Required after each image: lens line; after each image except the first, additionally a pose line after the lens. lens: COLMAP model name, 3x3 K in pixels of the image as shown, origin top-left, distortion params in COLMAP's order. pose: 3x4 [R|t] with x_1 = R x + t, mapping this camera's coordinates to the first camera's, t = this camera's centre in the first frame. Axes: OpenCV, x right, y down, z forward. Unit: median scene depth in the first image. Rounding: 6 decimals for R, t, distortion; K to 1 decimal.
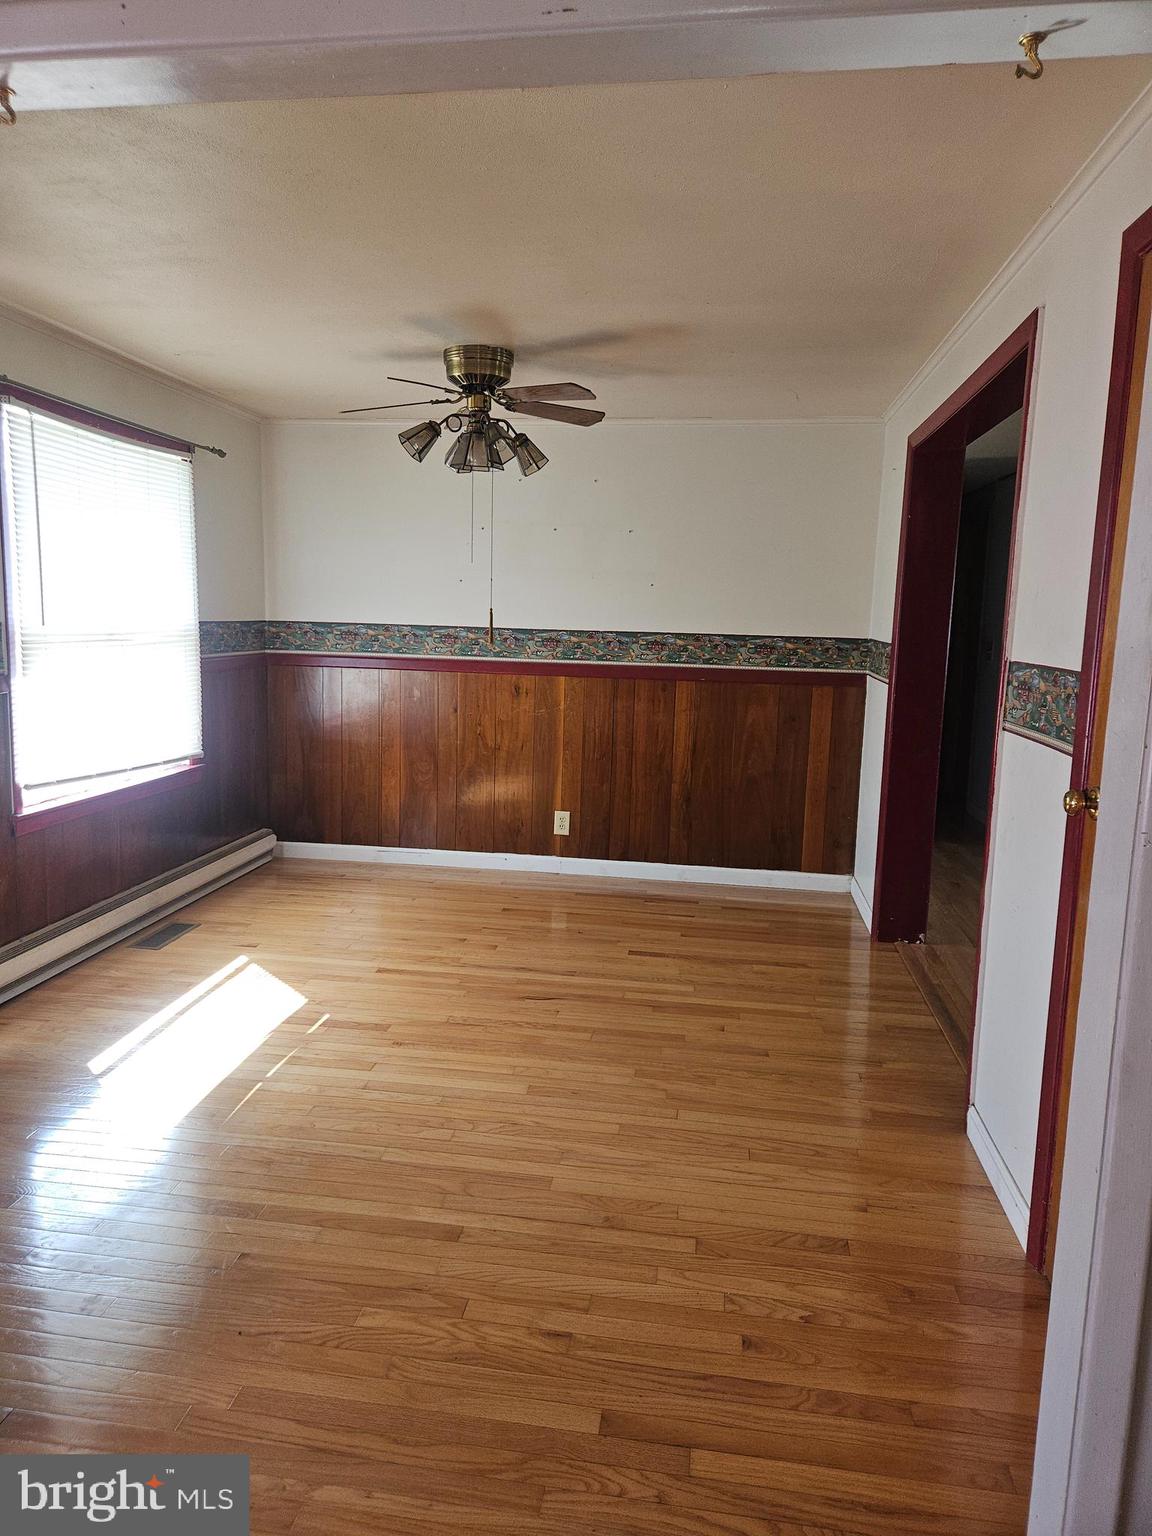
lens RADIAL K [[1030.3, 0, 573.0], [0, 1030.3, 768.1], [0, 0, 1]] dist [0.006132, 0.001291]
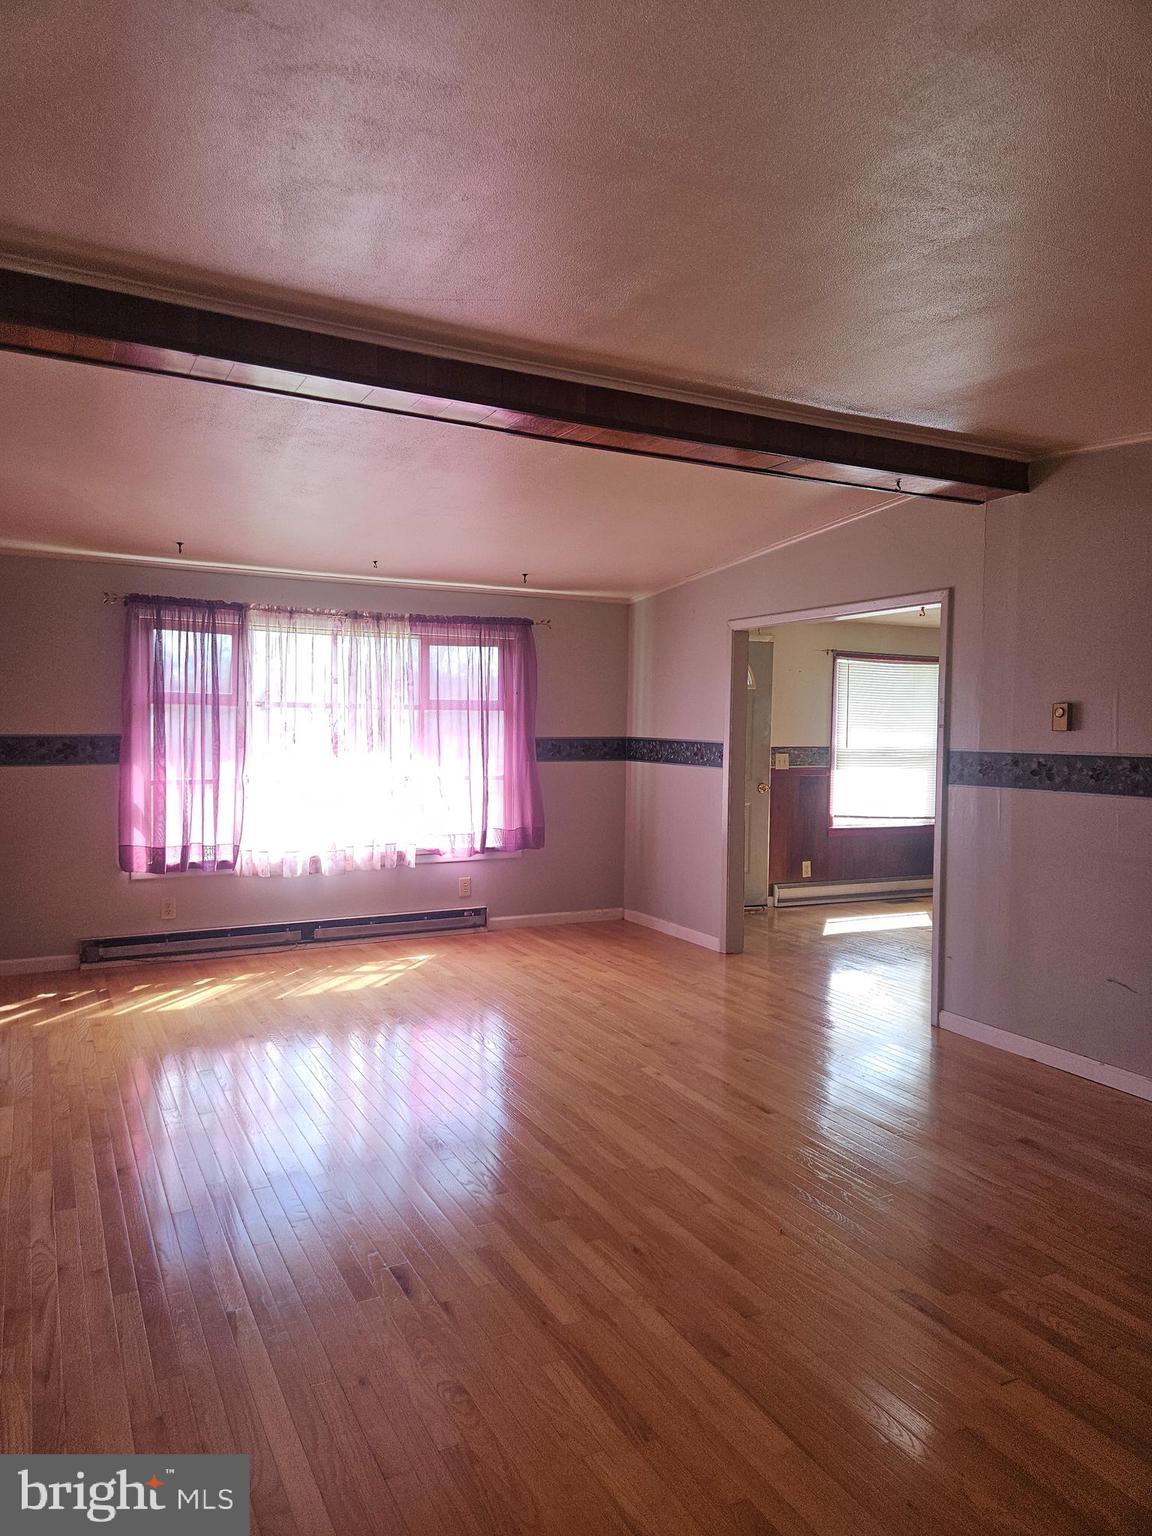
lens RADIAL K [[1030.3, 0, 575.7], [0, 1030.3, 767.1], [0, 0, 1]] dist [0.006132, 0.001291]
pose [[0.583226, 0.013610, -0.812196, 1.022771], [-0.122625, 0.989877, -0.071468, 0.146891], [0.803001, 0.141277, 0.578991, -0.837782]]
